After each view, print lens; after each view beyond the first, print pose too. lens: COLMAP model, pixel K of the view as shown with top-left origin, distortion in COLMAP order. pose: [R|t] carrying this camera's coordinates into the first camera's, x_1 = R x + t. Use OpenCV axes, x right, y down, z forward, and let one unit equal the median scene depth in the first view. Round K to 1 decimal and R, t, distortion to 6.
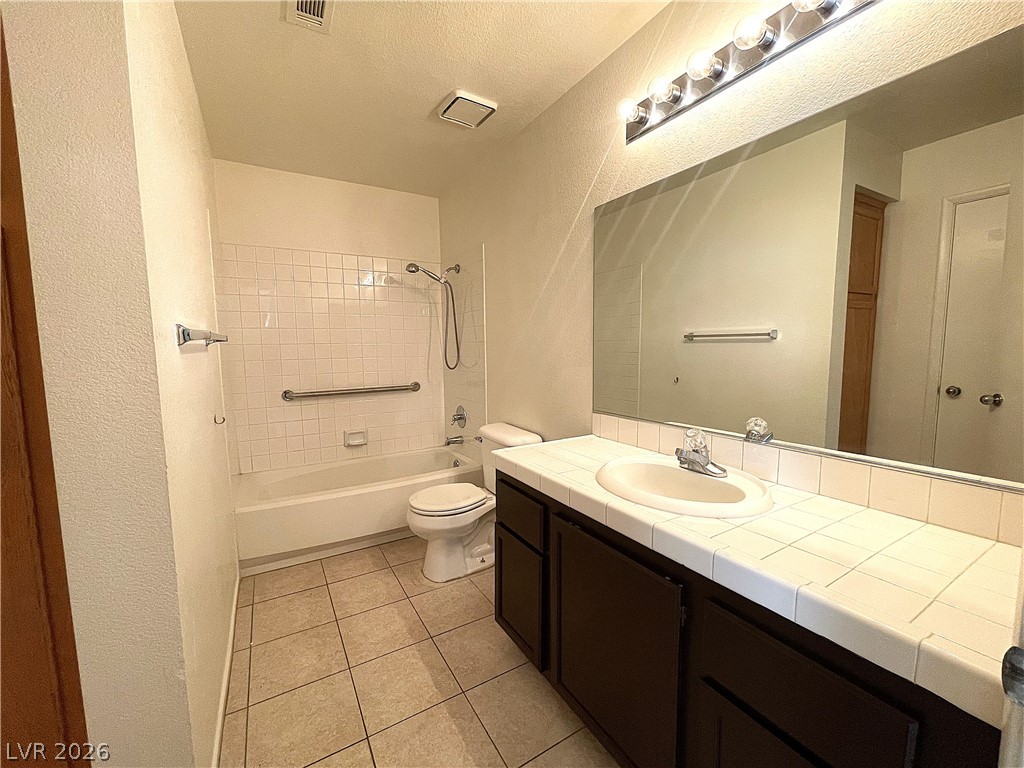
lens RADIAL K [[415.9, 0, 507.4], [0, 415.9, 387.1], [0, 0, 1]] dist [-0.000408, 0.000244]
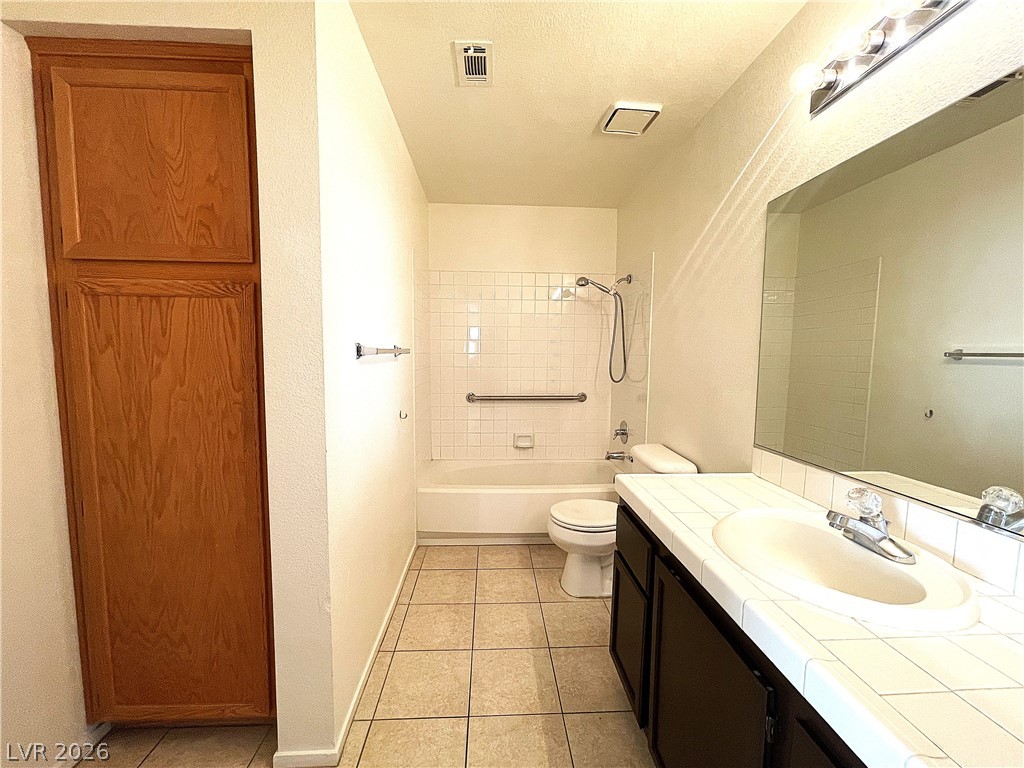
lens RADIAL K [[415.9, 0, 509.9], [0, 415.9, 386.9], [0, 0, 1]] dist [-0.000408, 0.000244]
pose [[0.885039, 0.058248, -0.461858, 0.138857], [-0.064986, 0.997885, 0.001320, -0.025349], [0.460958, 0.028846, 0.886953, 0.029277]]
